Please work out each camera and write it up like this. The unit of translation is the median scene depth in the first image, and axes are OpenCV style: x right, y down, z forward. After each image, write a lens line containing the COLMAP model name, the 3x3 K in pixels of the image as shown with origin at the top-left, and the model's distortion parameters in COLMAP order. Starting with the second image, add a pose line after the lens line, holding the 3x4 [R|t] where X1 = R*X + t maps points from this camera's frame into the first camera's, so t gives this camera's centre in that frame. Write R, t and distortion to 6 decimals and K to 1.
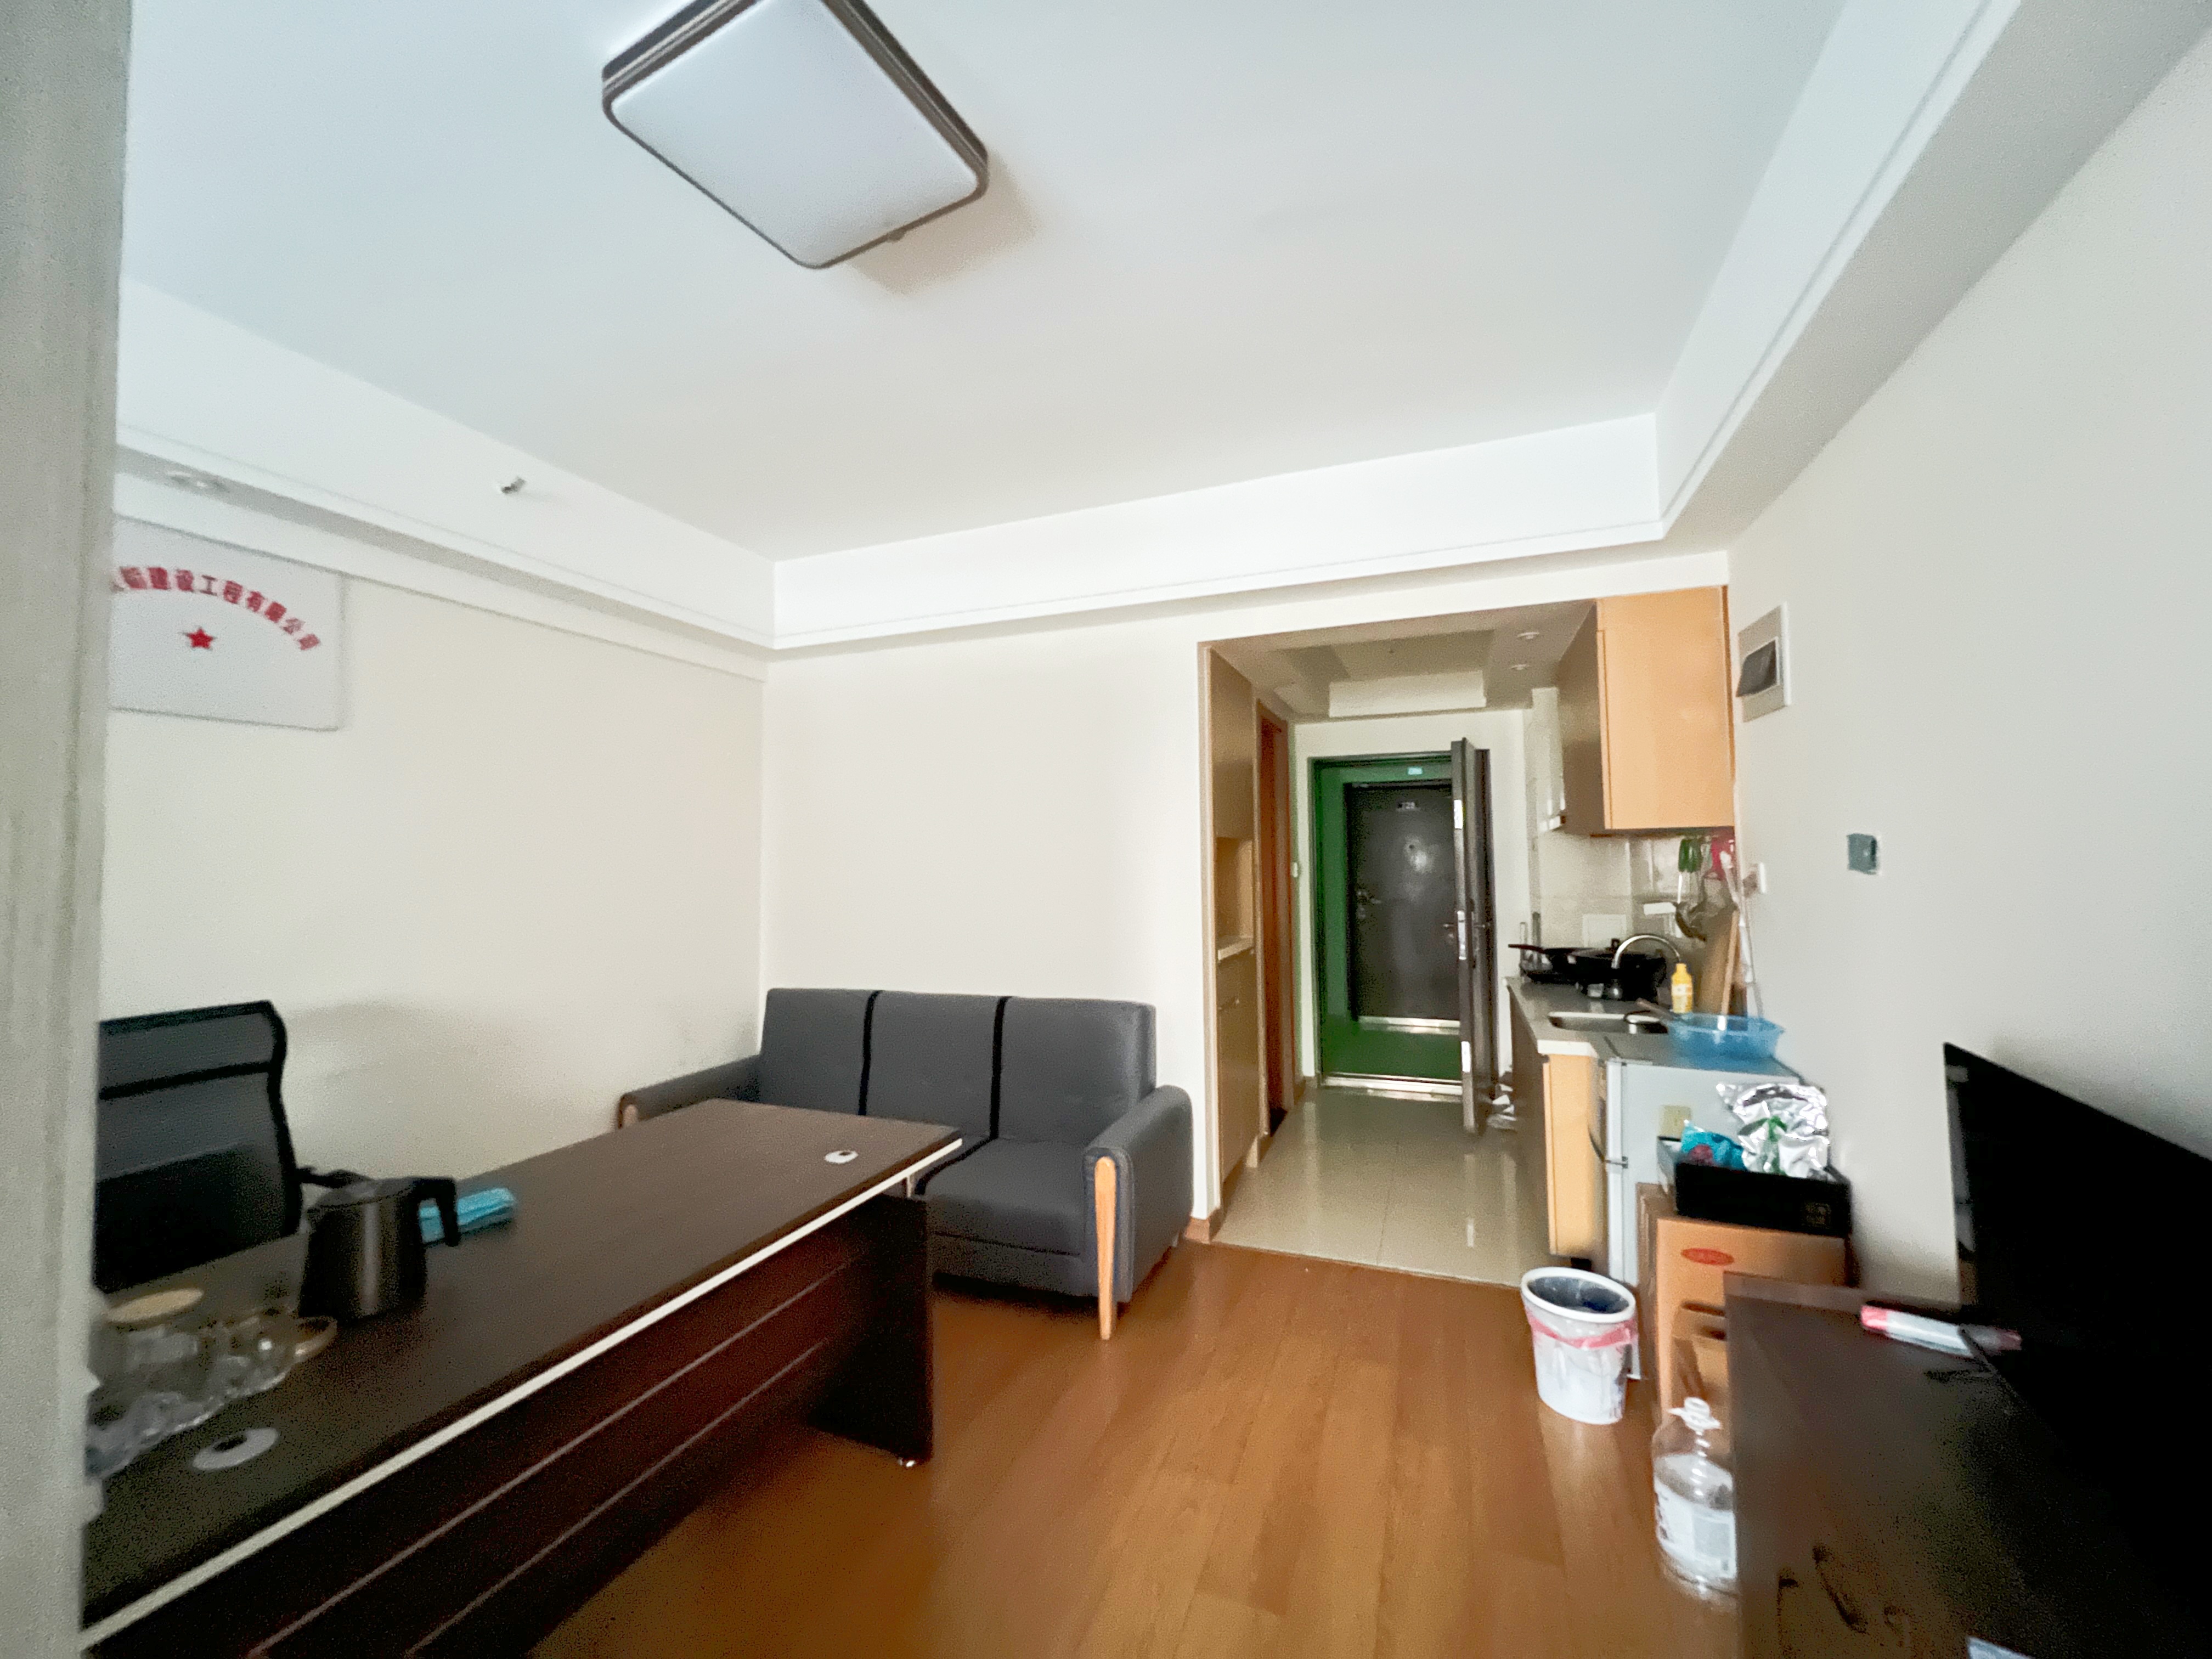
lens RADIAL K [[877.4, 0, 1105.9], [0, 877.4, 824.5], [0, 0, 1]] dist [0.000099, 0.000151]
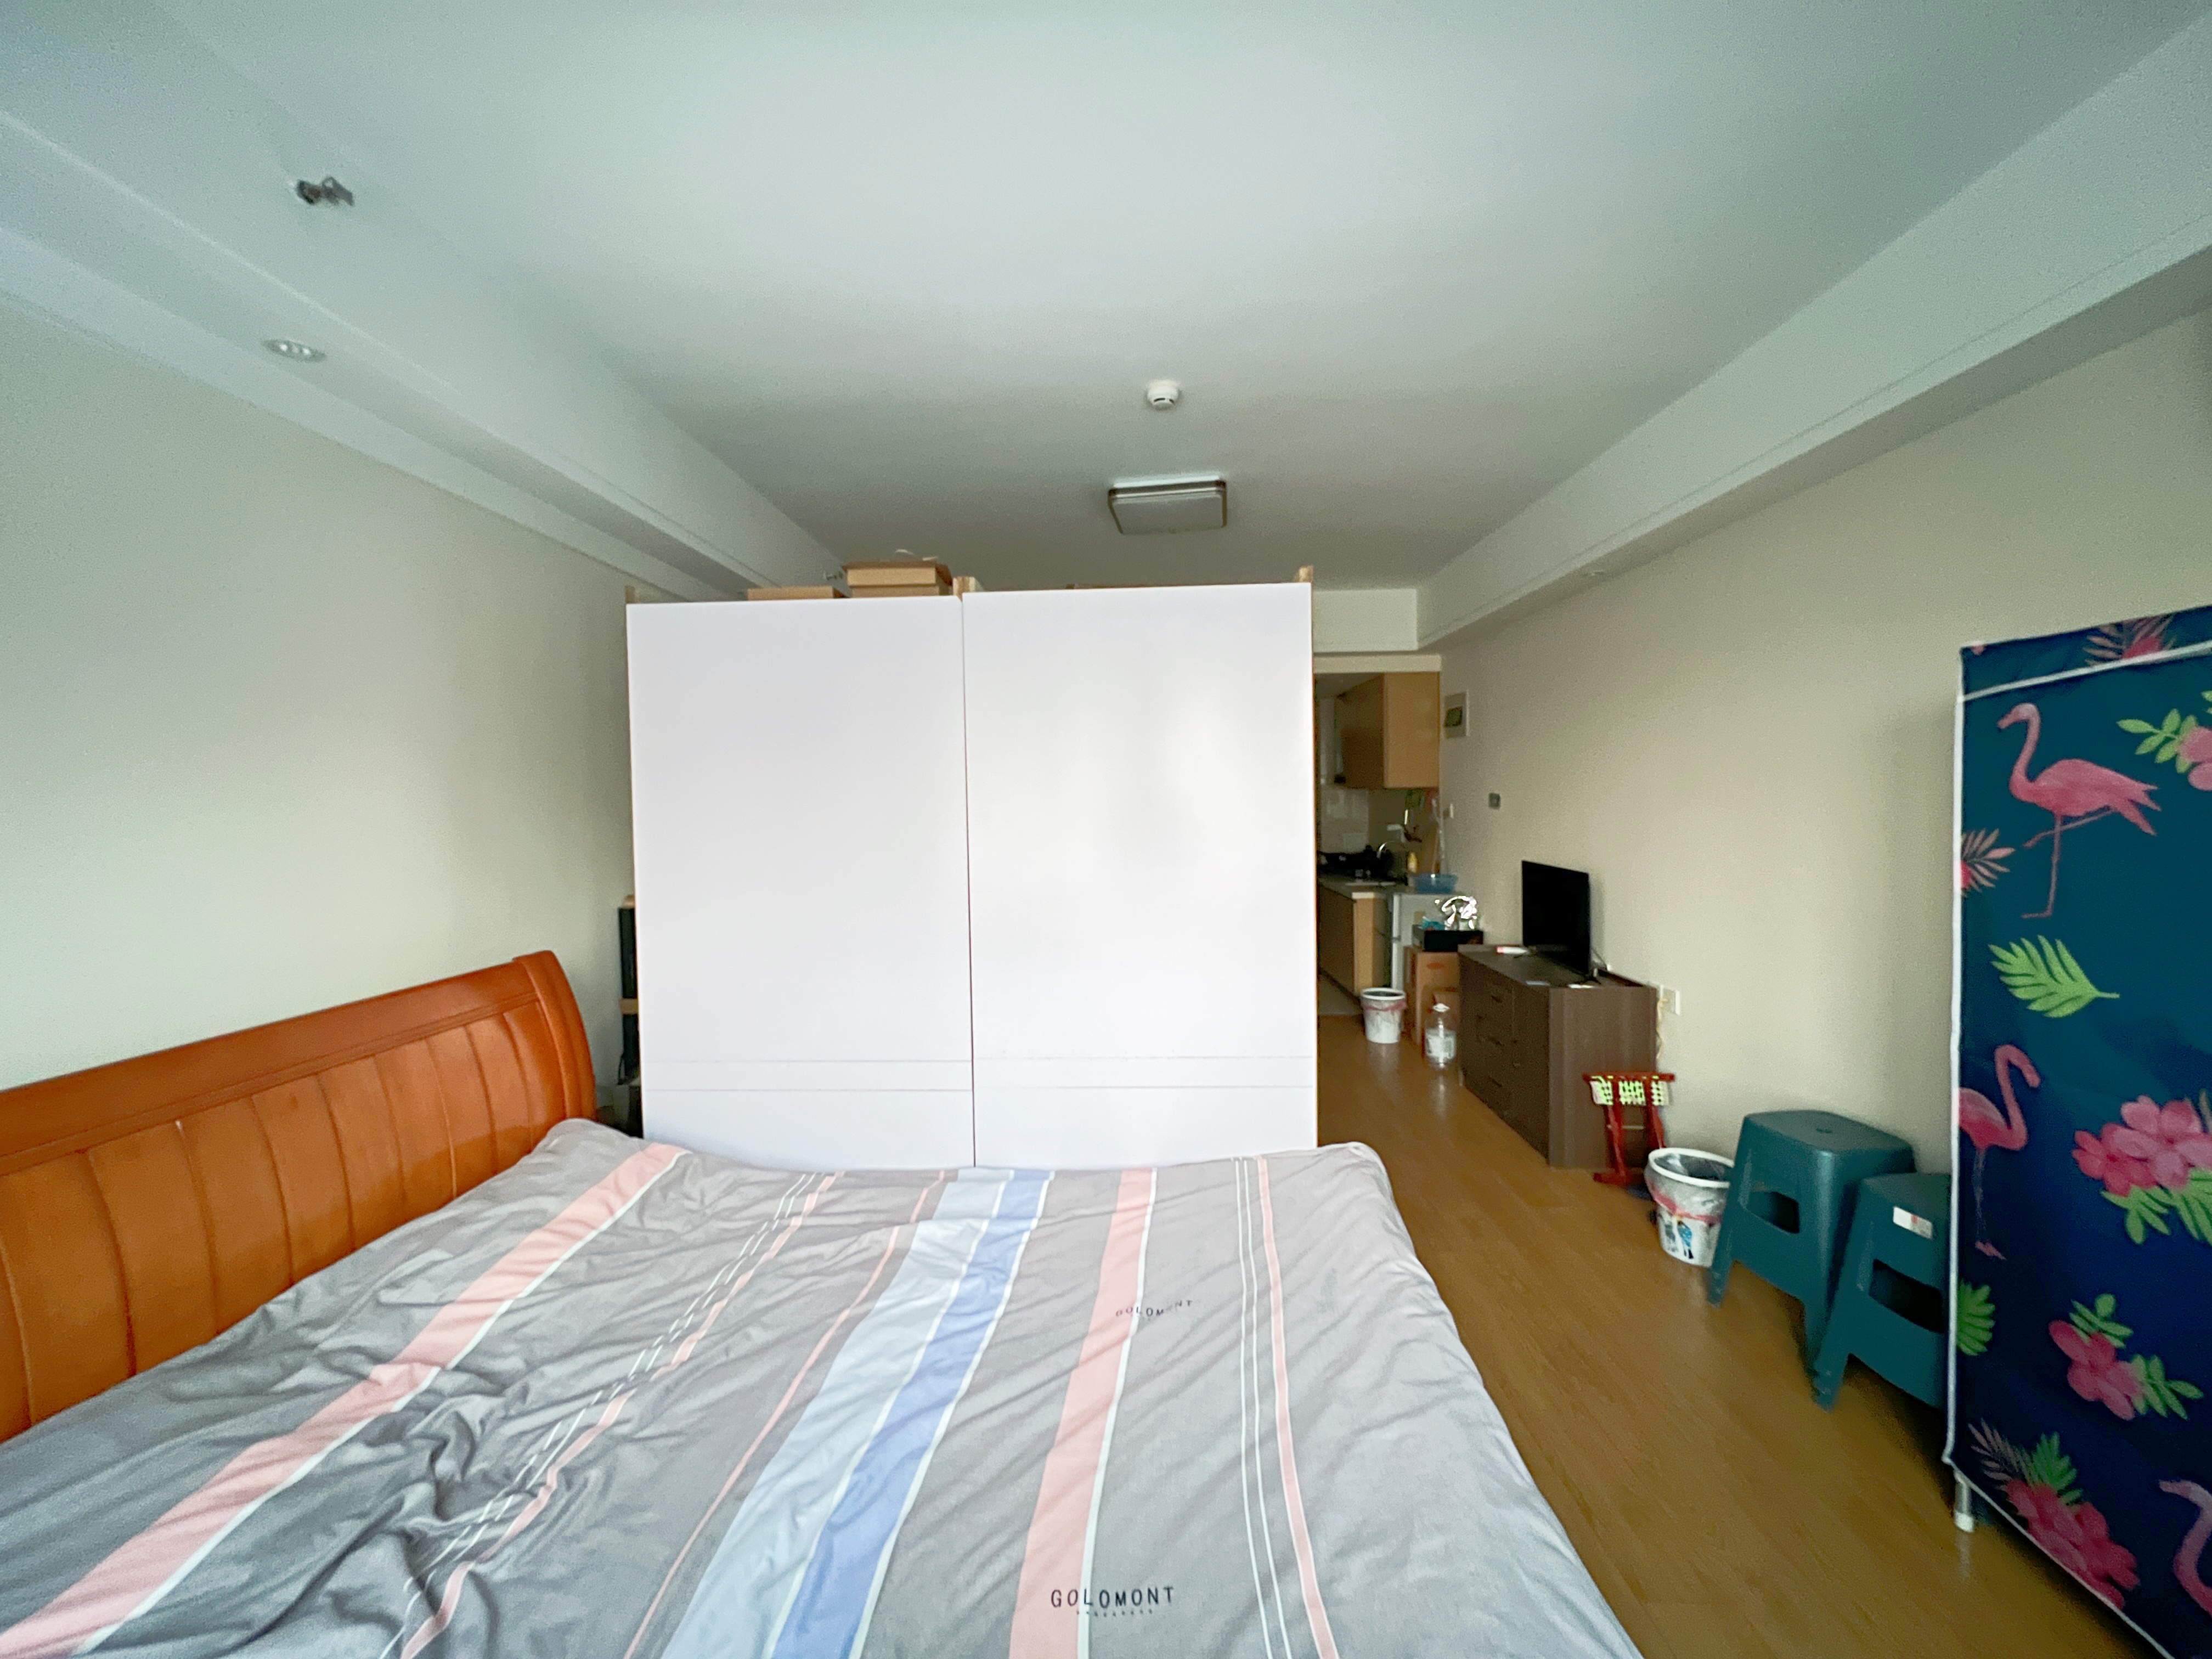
lens RADIAL K [[877.4, 0, 1105.9], [0, 877.4, 824.5], [0, 0, 1]] dist [0.000099, 0.000151]
pose [[0.940733, -0.014772, 0.338826, -0.816870], [-0.008932, 0.997625, 0.068292, -0.048200], [-0.339031, -0.067271, 0.938367, -0.780443]]
